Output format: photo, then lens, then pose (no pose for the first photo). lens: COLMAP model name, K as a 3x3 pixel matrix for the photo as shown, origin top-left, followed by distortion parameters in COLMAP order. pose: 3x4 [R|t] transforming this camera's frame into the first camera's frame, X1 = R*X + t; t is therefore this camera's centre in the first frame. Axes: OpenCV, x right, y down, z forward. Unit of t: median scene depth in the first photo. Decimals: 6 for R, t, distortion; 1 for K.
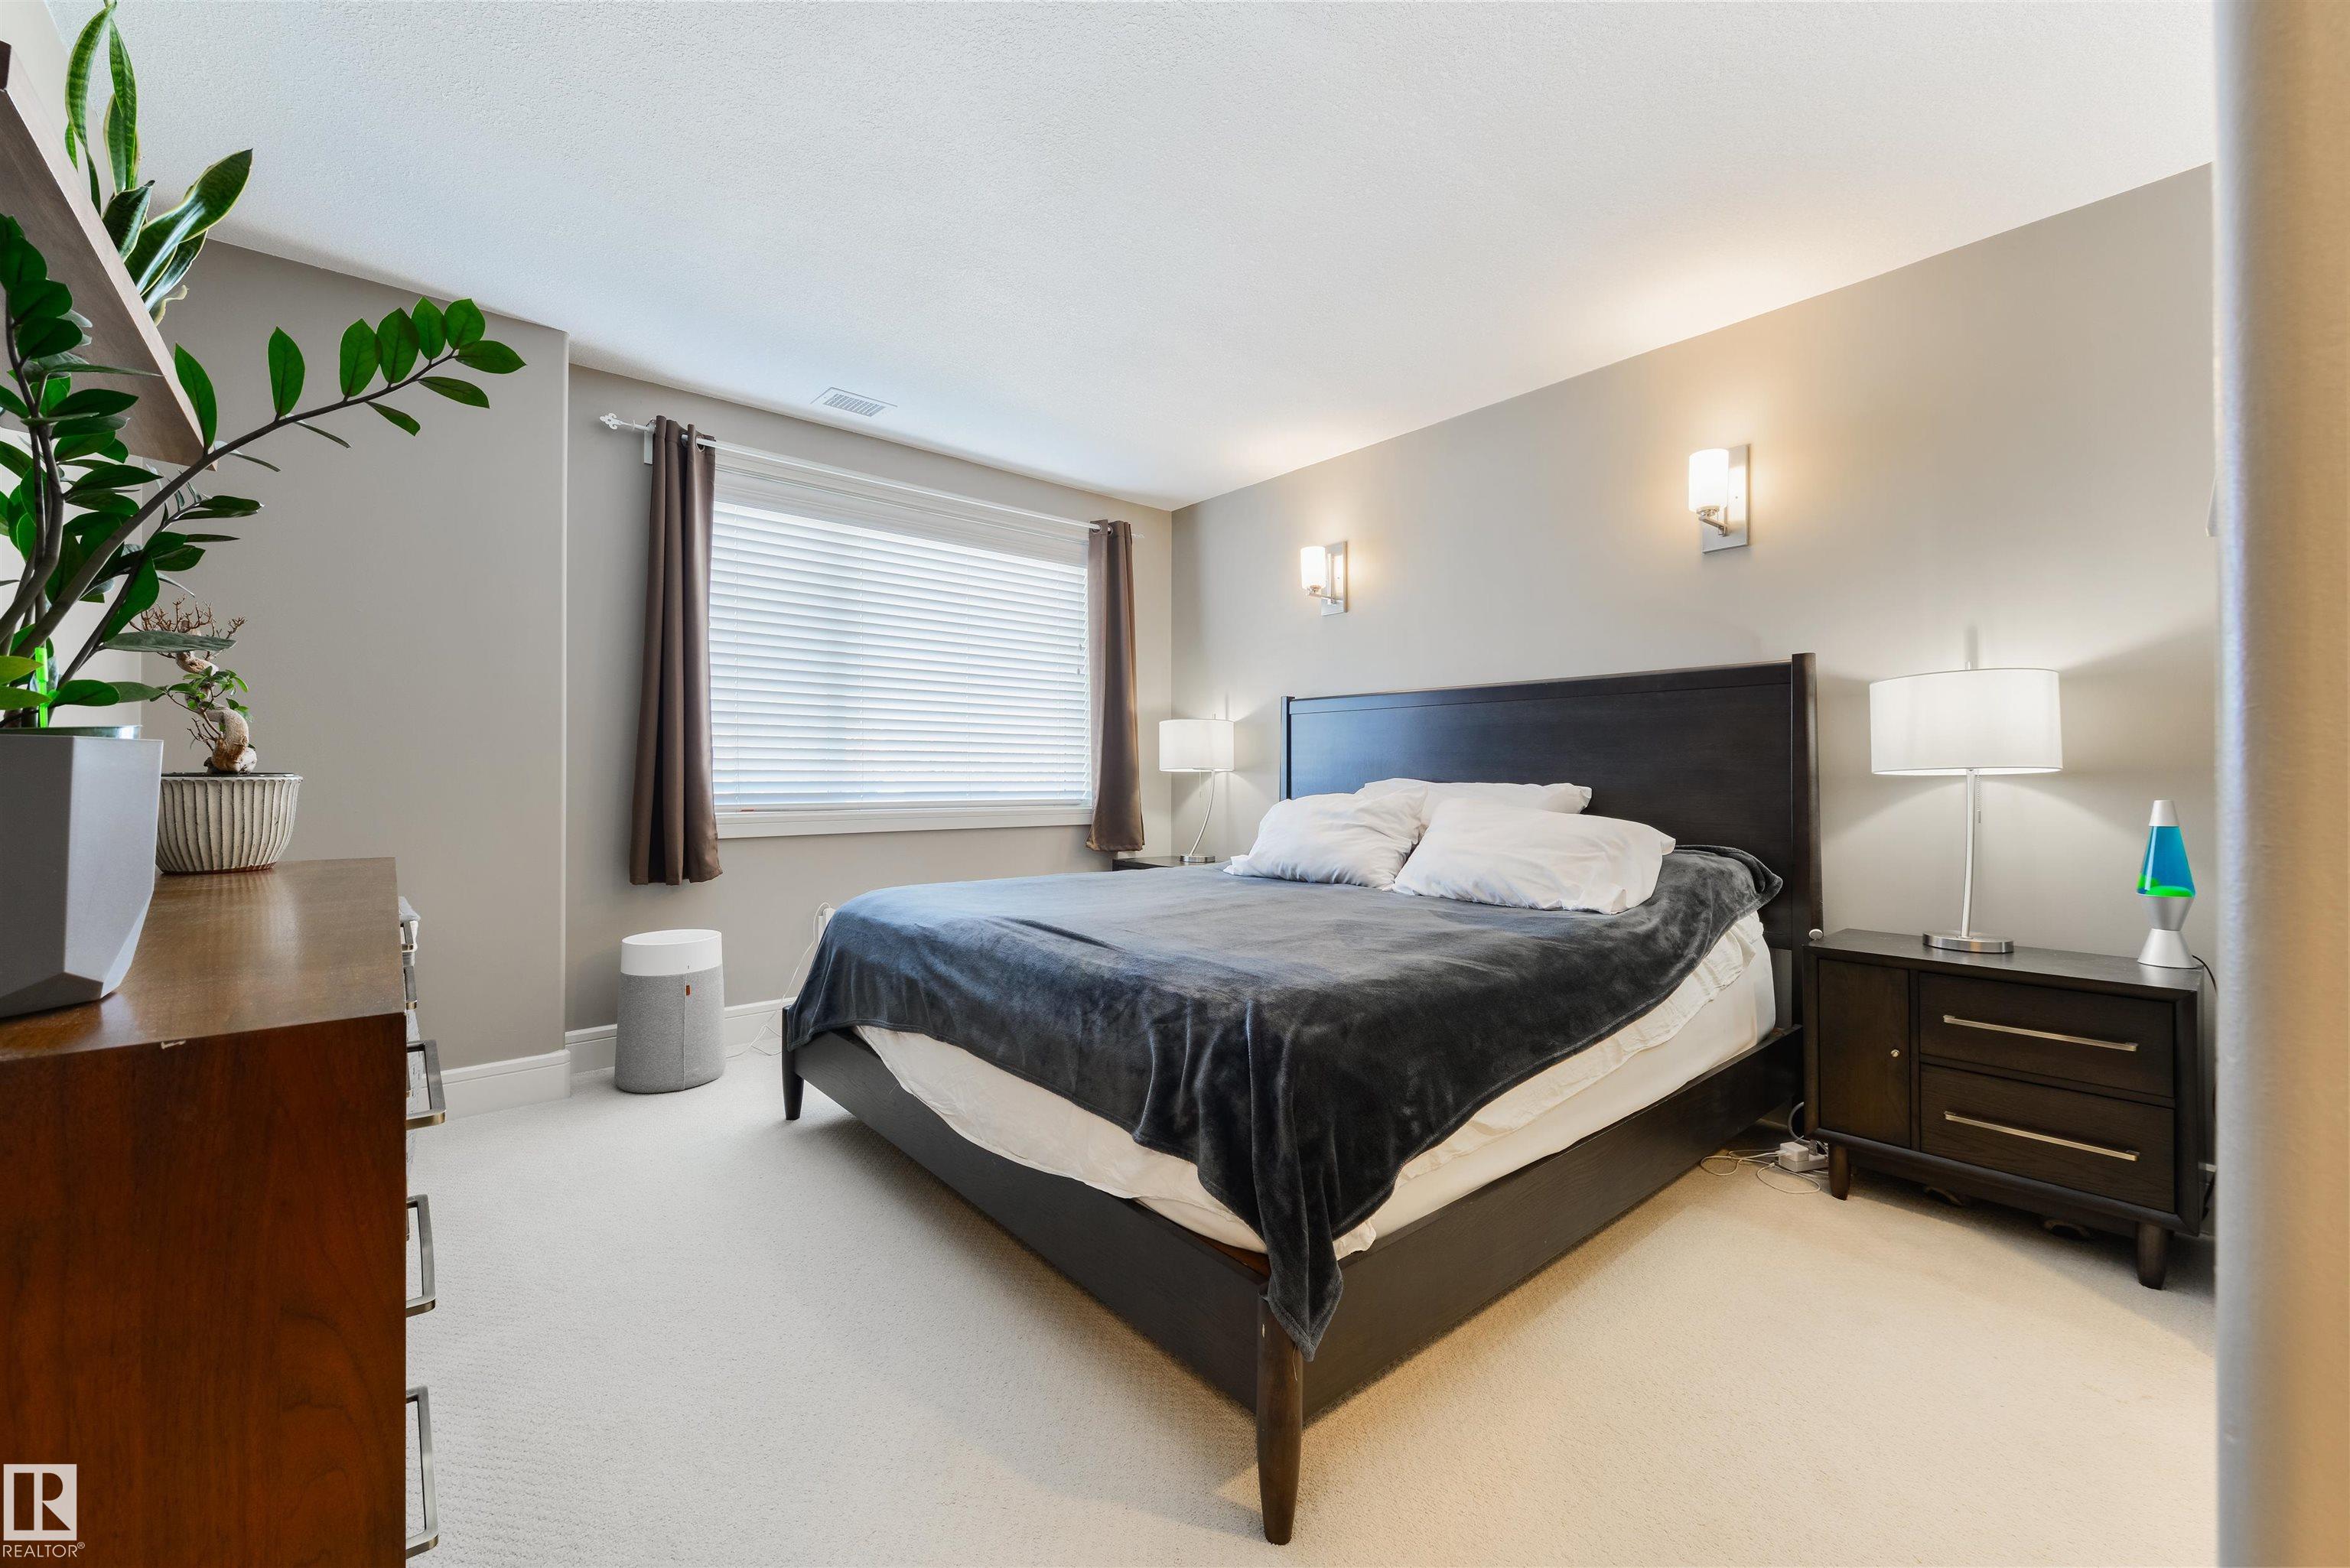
lens RADIAL K [[922.3, 0, 1182.7], [0, 922.3, 777.7], [0, 0, 1]] dist [0.005654, -0.000535]
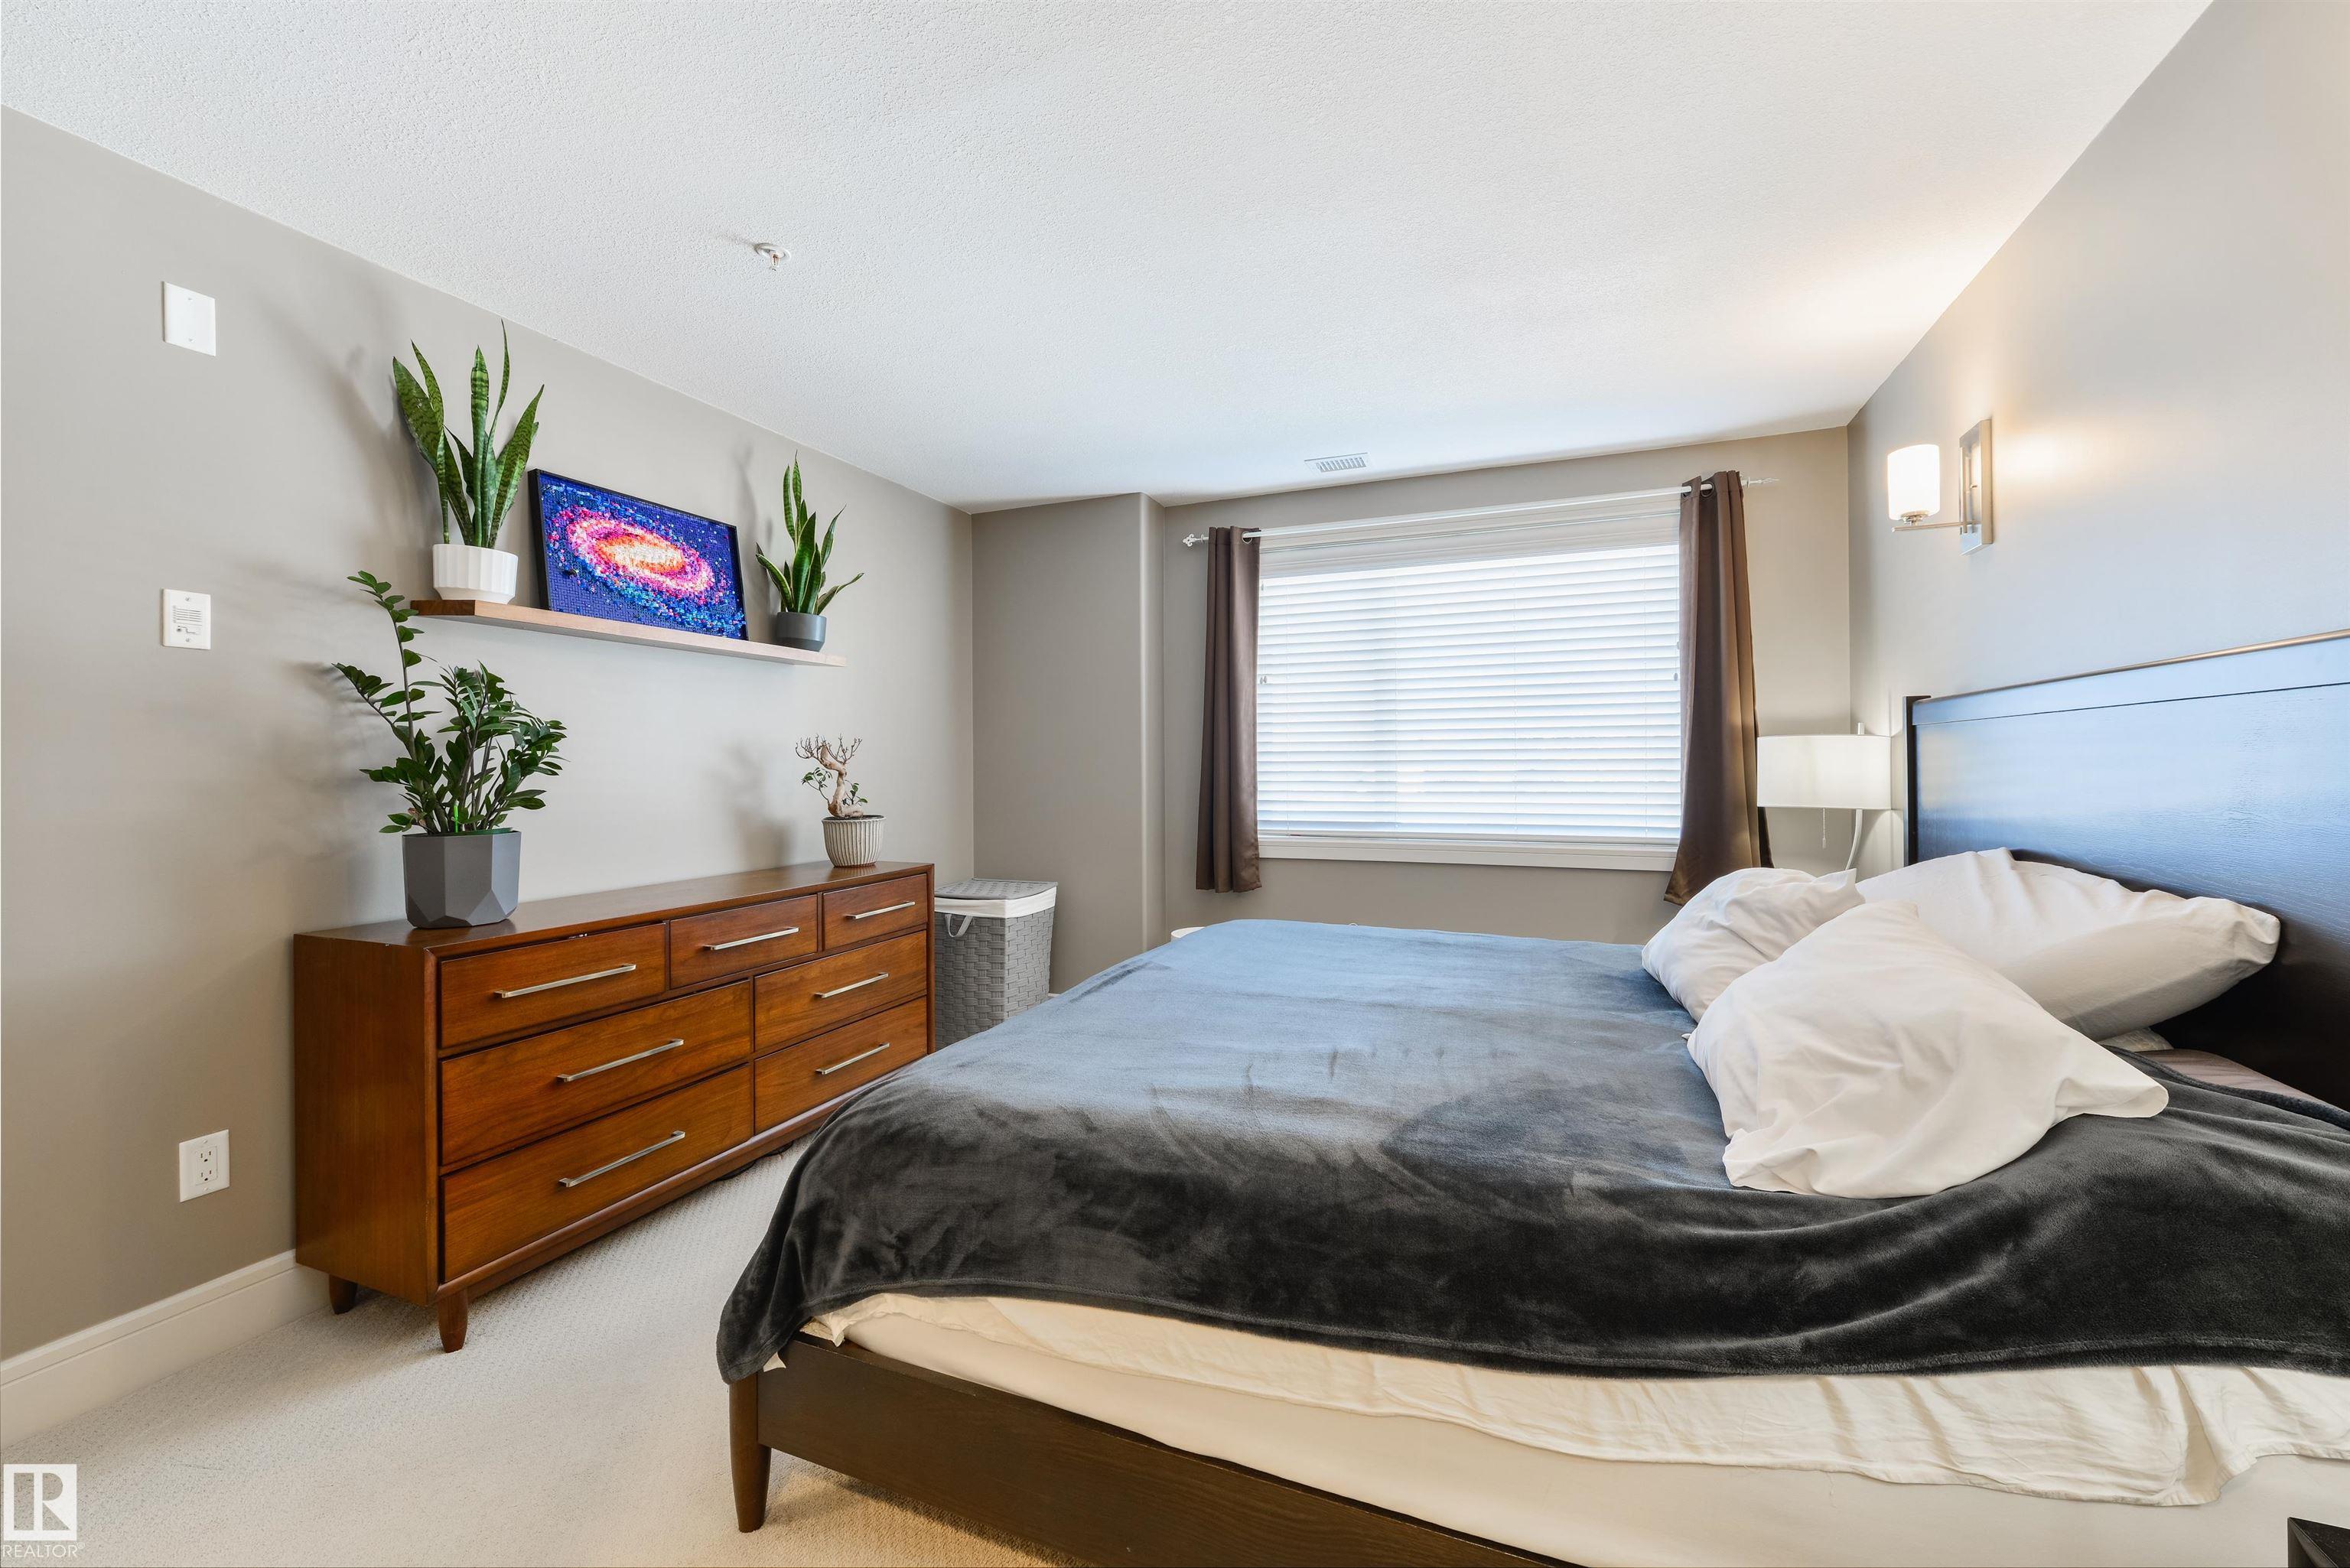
lens RADIAL K [[922.3, 0, 1182.3], [0, 922.3, 760.1], [0, 0, 1]] dist [0.005654, -0.000535]
pose [[0.461636, -0.010624, -0.887006, 0.490815], [0.005661, 0.999943, -0.009031, -0.048877], [0.887051, -0.000853, 0.461670, 0.326645]]
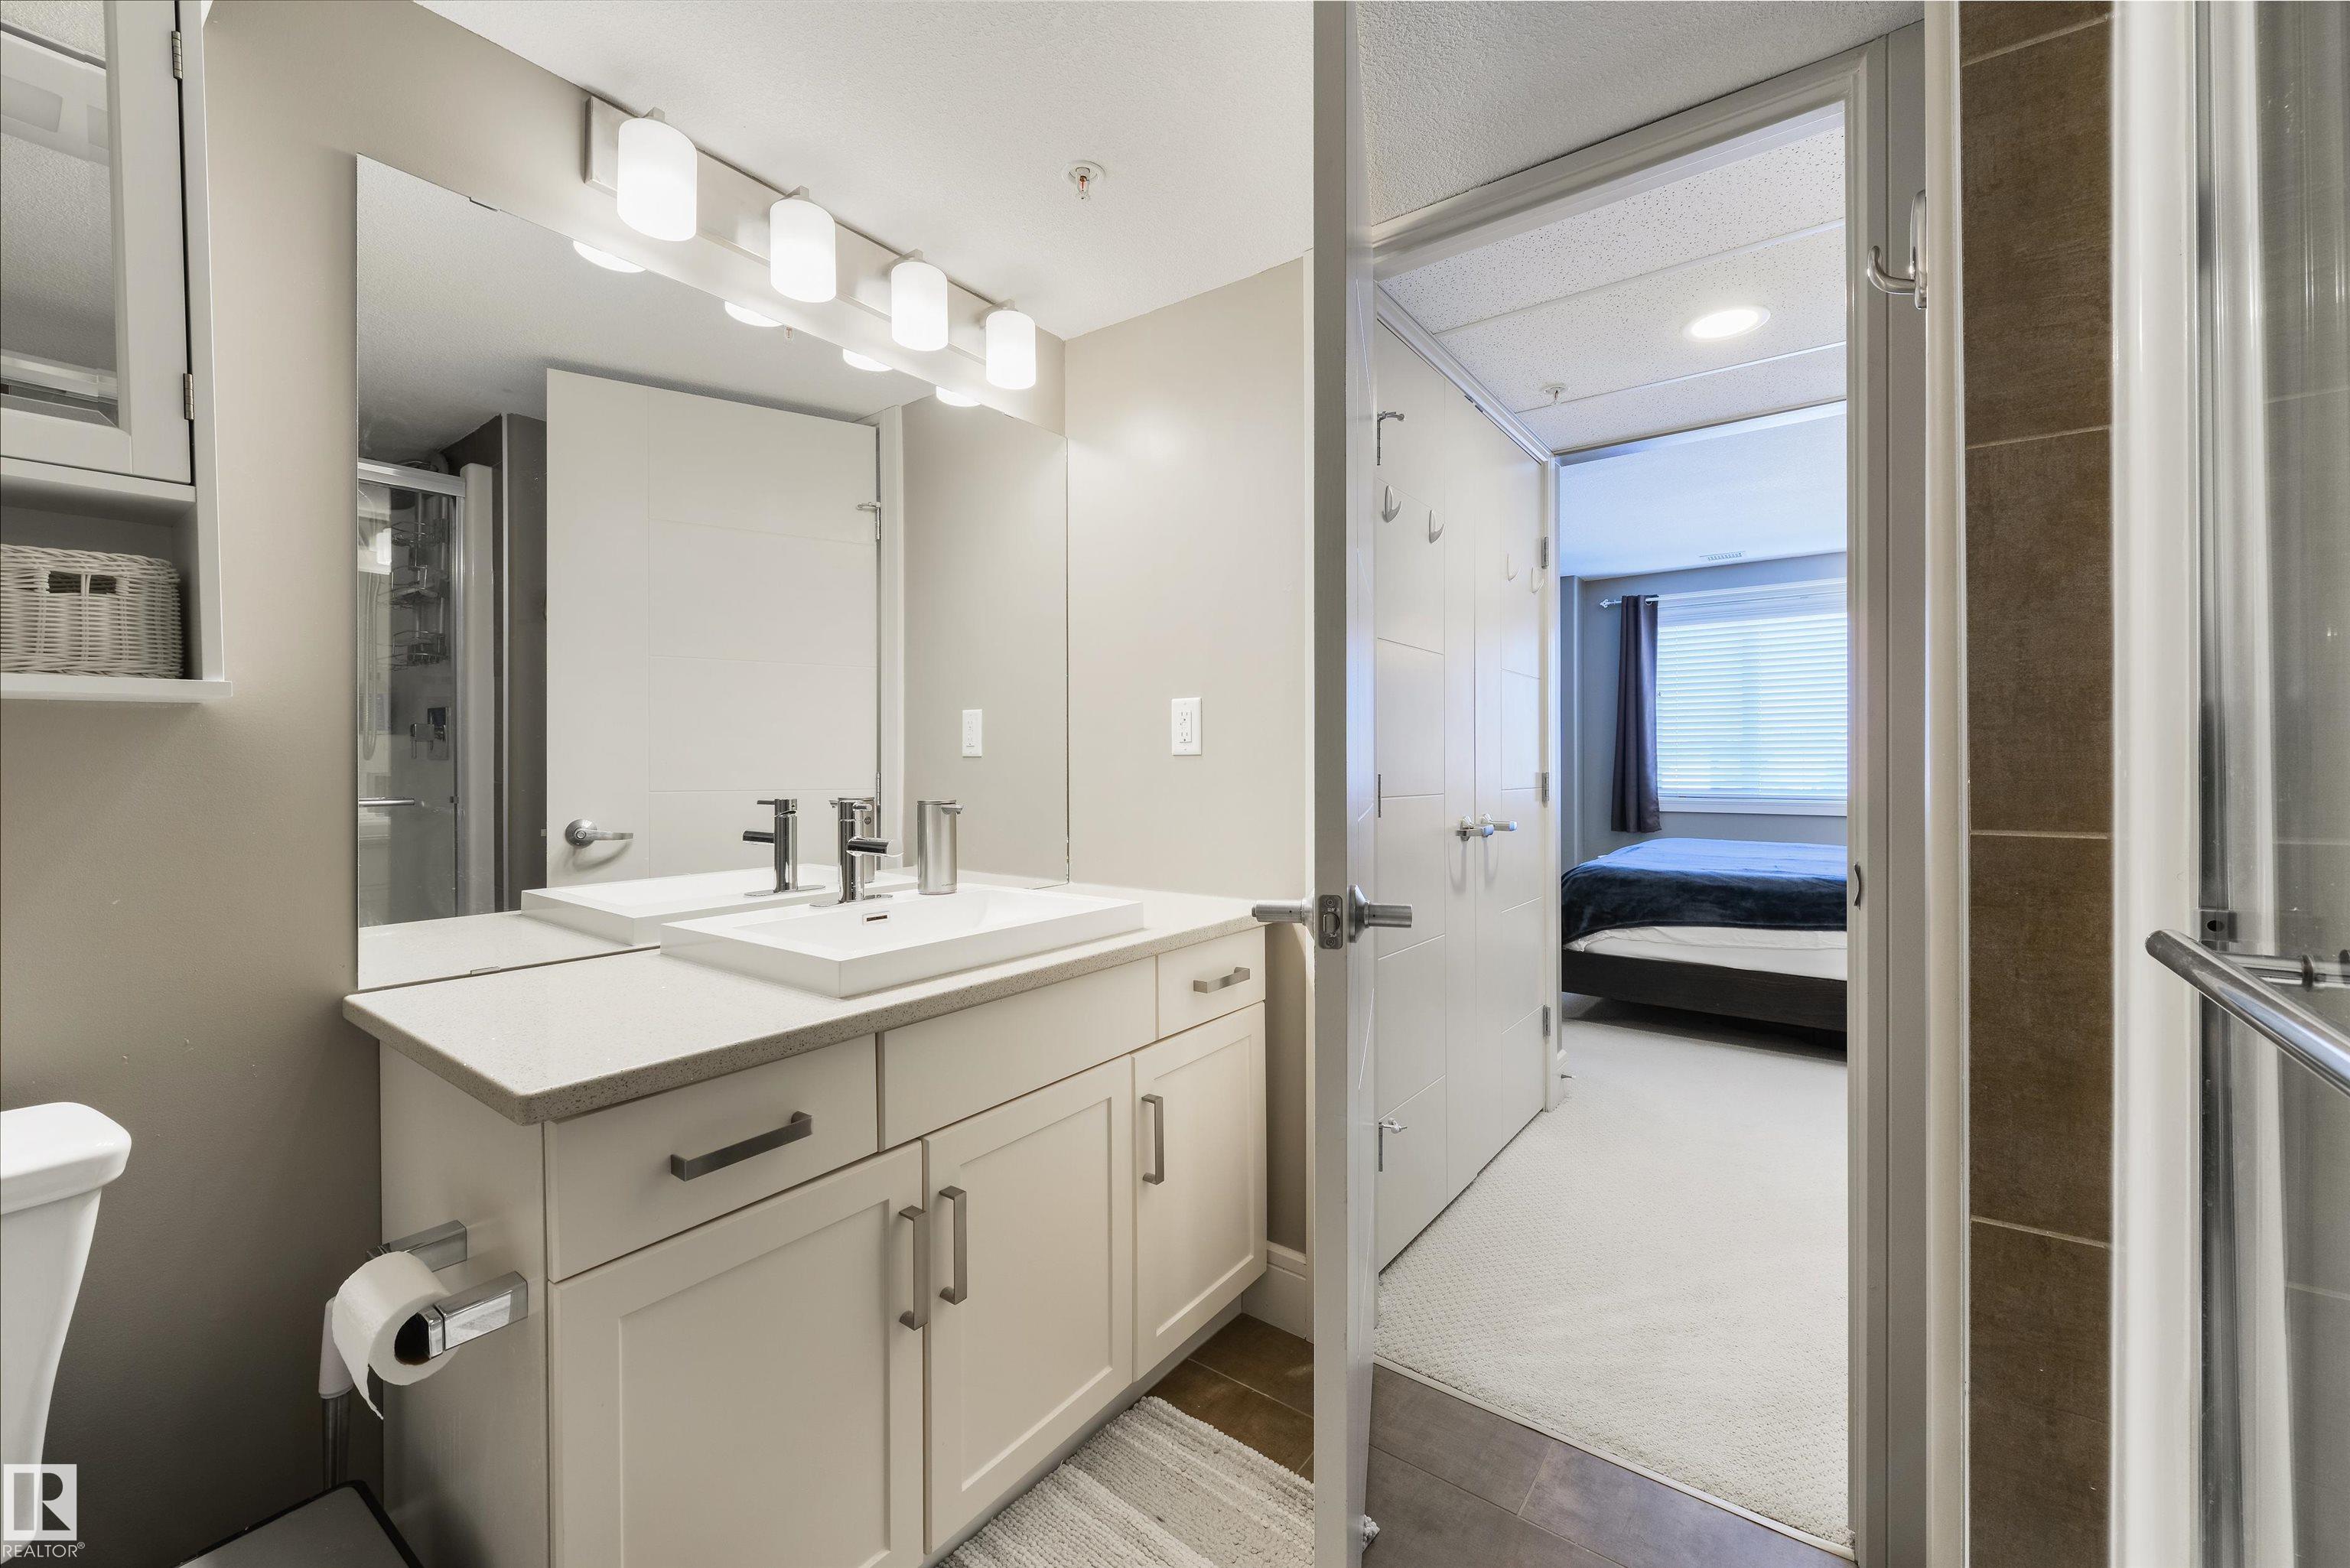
lens RADIAL K [[922.3, 0, 1190.9], [0, 922.3, 762.8], [0, 0, 1]] dist [0.005654, -0.000535]
pose [[0.223097, -0.009288, -0.974752, 1.021012], [0.003255, 0.999956, -0.008784, -0.016665], [0.974791, -0.001213, 0.223117, -0.306712]]
